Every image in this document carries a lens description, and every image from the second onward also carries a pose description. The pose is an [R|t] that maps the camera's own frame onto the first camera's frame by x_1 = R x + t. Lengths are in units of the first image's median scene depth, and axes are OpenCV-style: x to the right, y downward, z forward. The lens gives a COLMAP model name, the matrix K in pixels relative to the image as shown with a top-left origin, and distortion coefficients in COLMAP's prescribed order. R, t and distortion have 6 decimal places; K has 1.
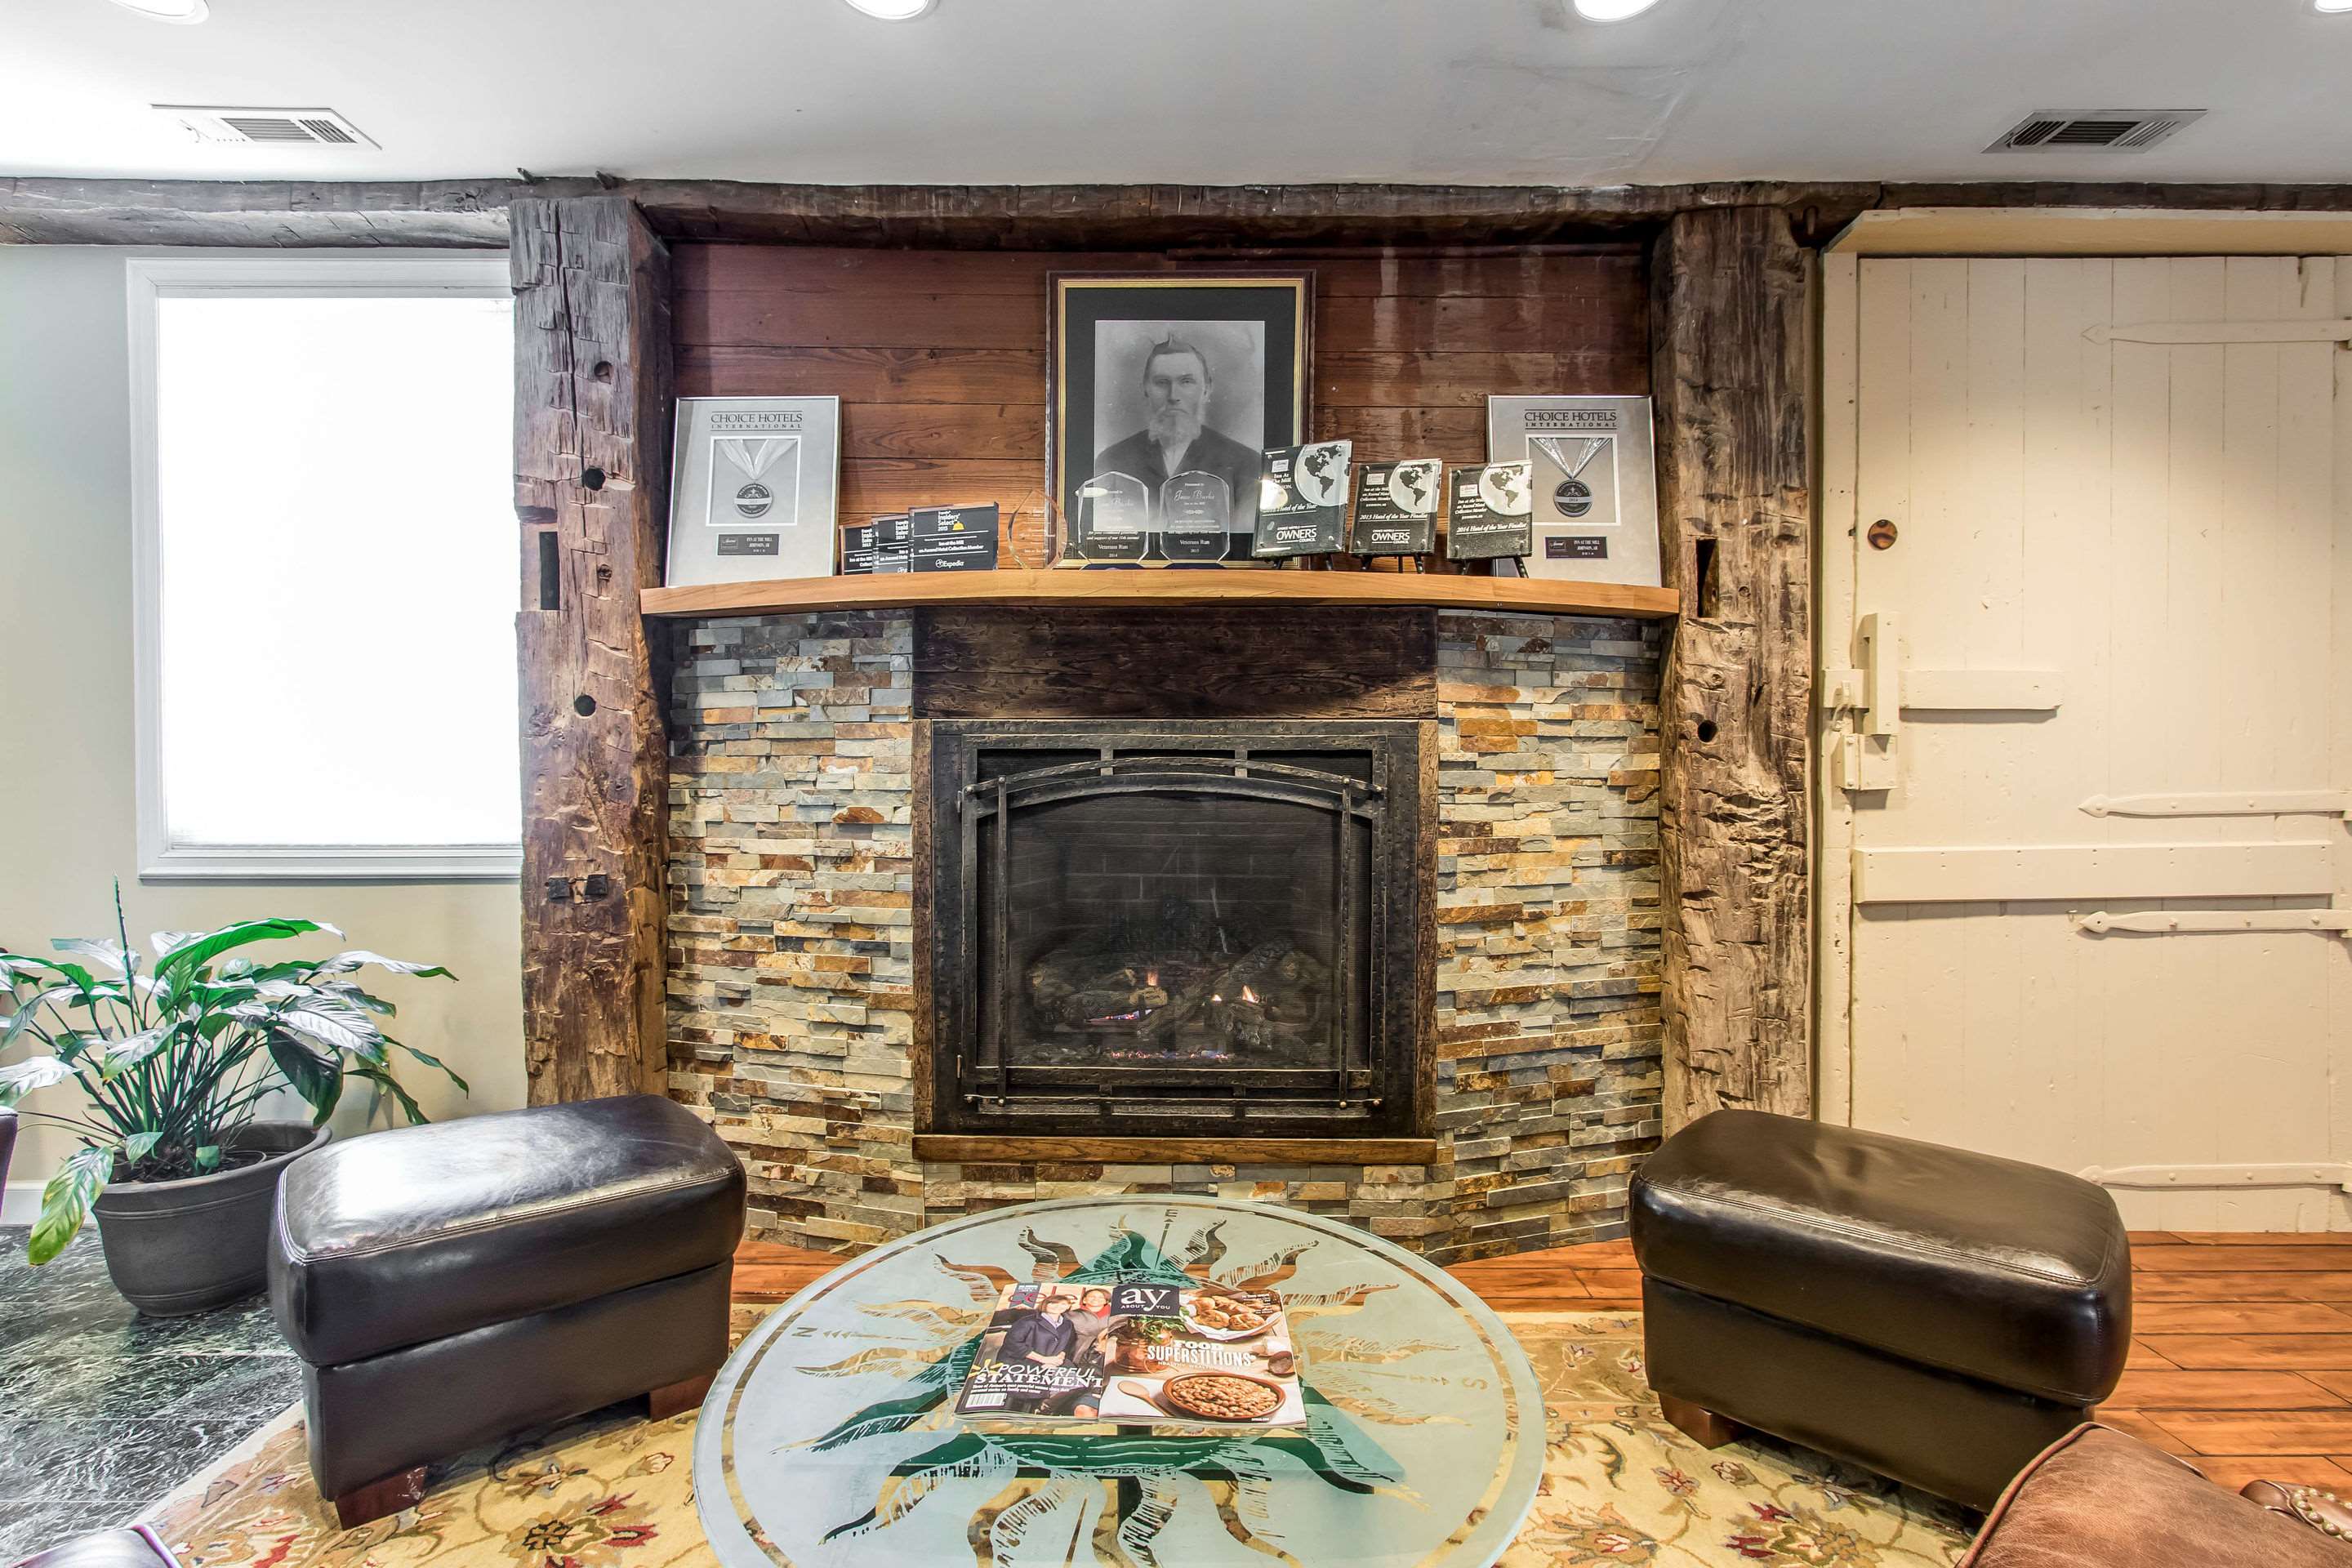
lens RADIAL K [[1083.8, 0, 1177.3], [0, 1083.8, 786.1], [0, 0, 1]] dist [0.007847, -0.002143]
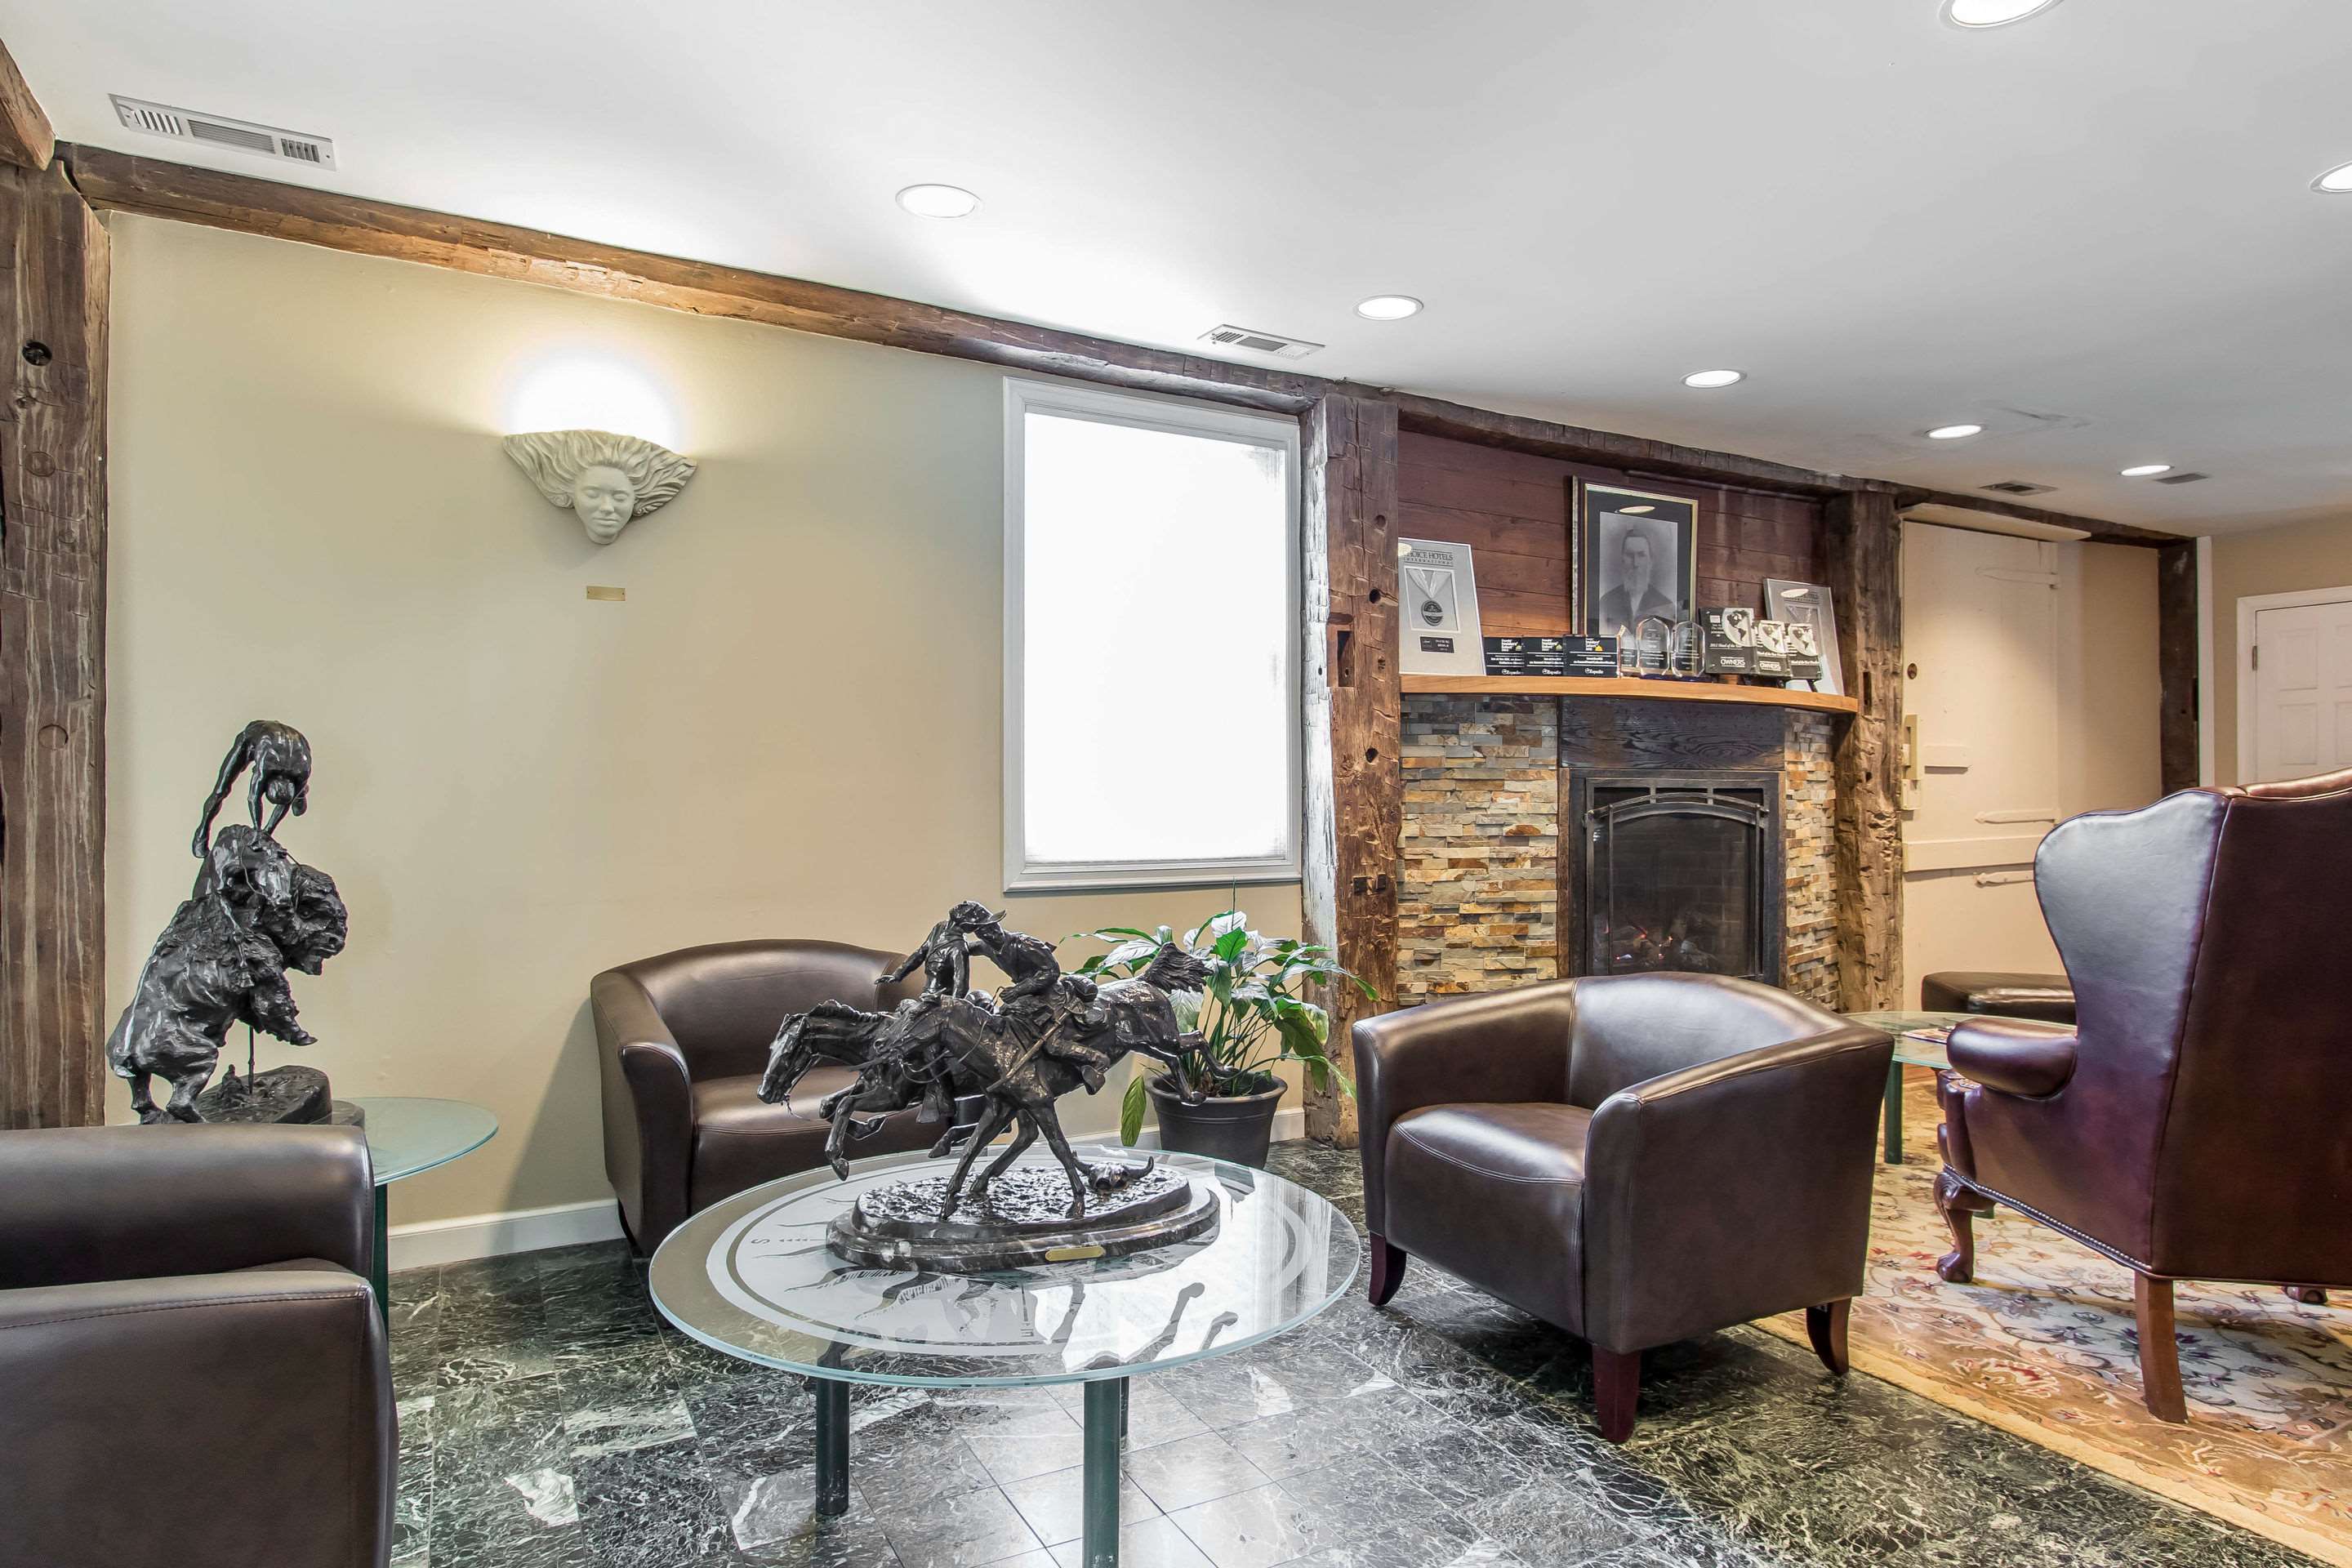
lens RADIAL K [[1363.3, 0, 1174.7], [0, 1363.3, 785.8], [0, 0, 1]] dist [0.006713, 0.001761]
pose [[0.874484, 0.003224, 0.485044, -1.620330], [0.004619, 0.999877, -0.014973, -0.008897], [-0.485033, 0.015334, 0.874362, -0.427780]]
